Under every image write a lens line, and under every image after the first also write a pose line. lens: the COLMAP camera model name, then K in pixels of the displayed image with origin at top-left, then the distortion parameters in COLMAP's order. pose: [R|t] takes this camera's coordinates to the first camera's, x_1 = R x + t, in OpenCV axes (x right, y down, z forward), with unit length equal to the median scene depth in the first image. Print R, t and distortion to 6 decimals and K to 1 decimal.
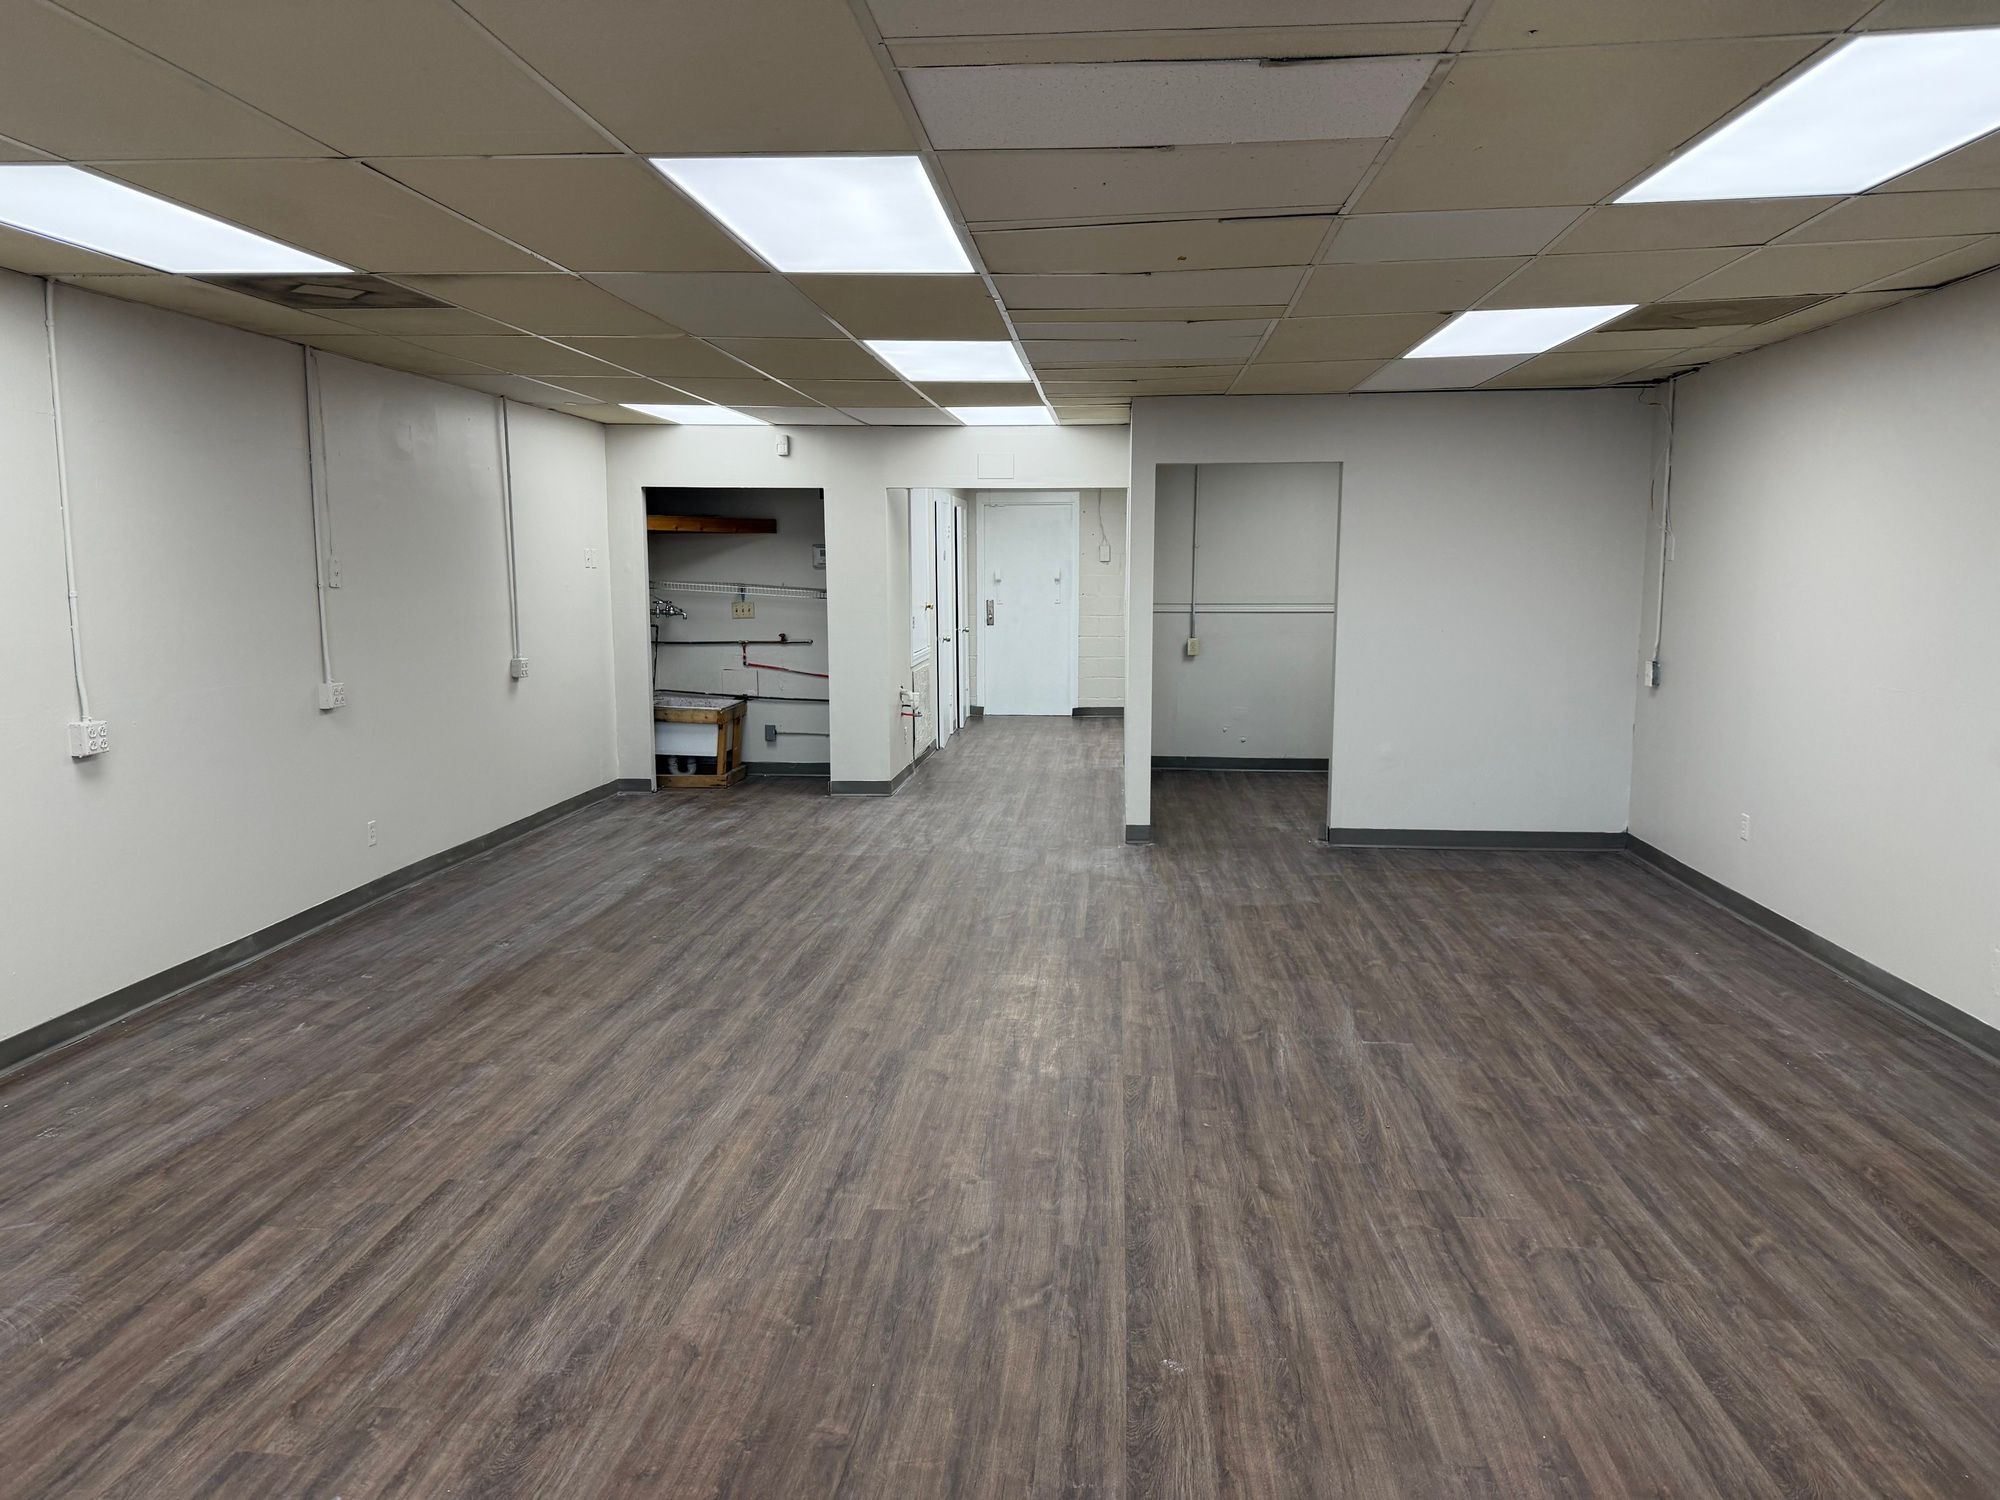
lens RADIAL K [[1412.0, 0, 1004.1], [0, 1412.0, 769.0], [0, 0, 1]] dist [0.058915, -0.000637]
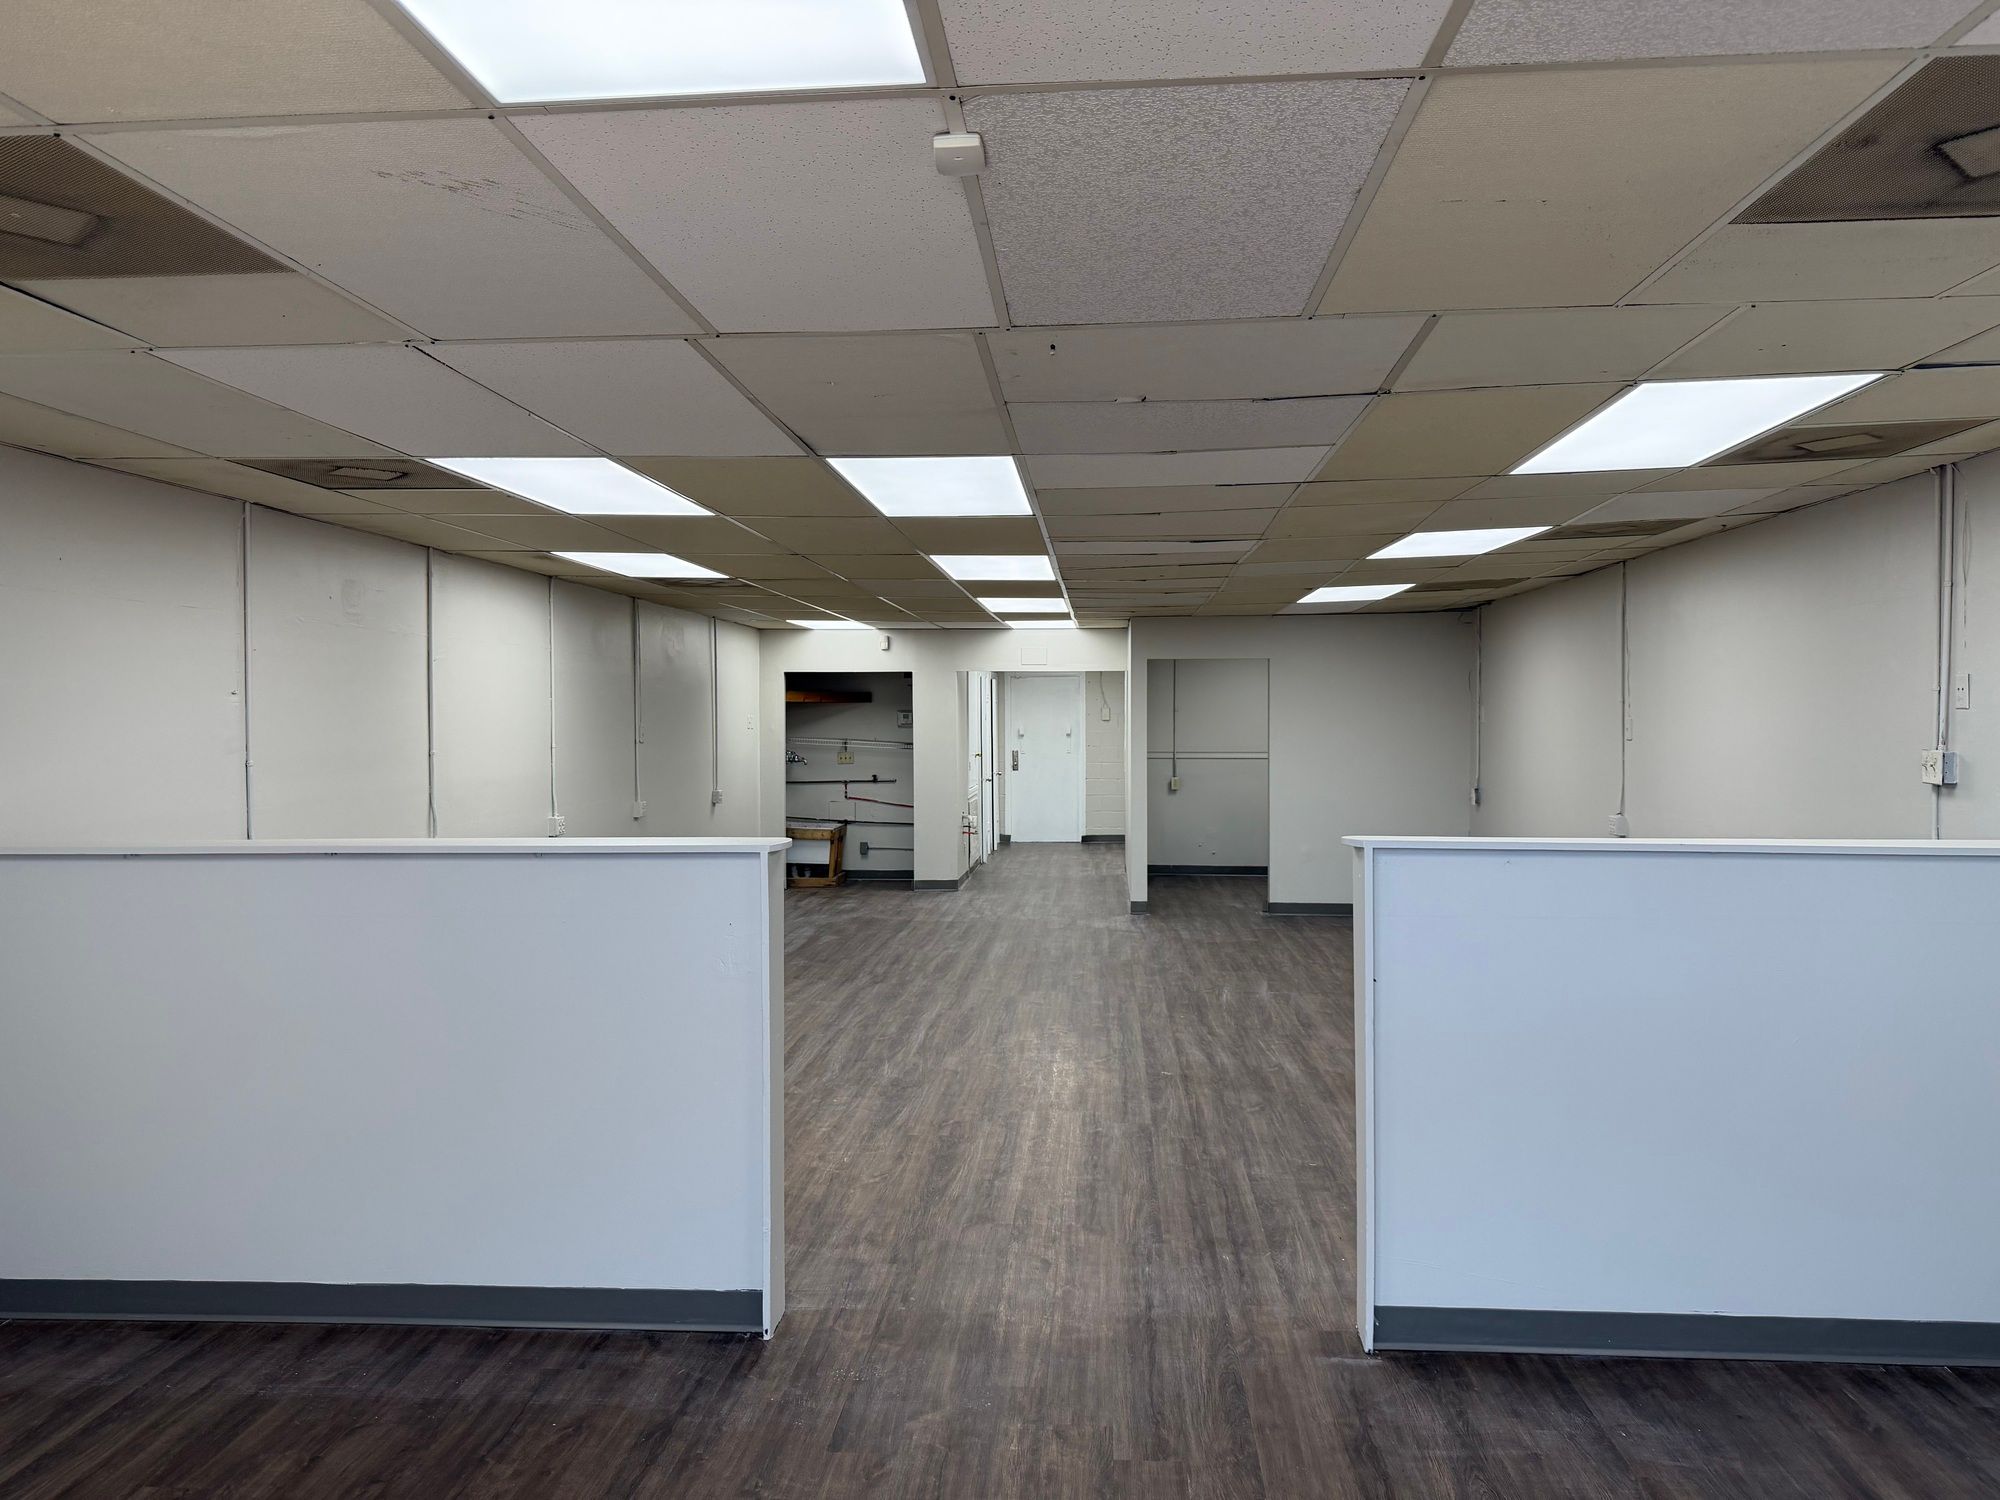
lens RADIAL K [[1398.5, 0, 1000.0], [0, 1398.5, 750.0], [0, 0, 1]] dist [-0.000193, -0.000625]
pose [[0.999983, -0.003645, 0.004654, -0.046873], [0.004183, 0.992598, -0.121372, 0.050312], [-0.004177, 0.121389, 0.992596, -0.385838]]
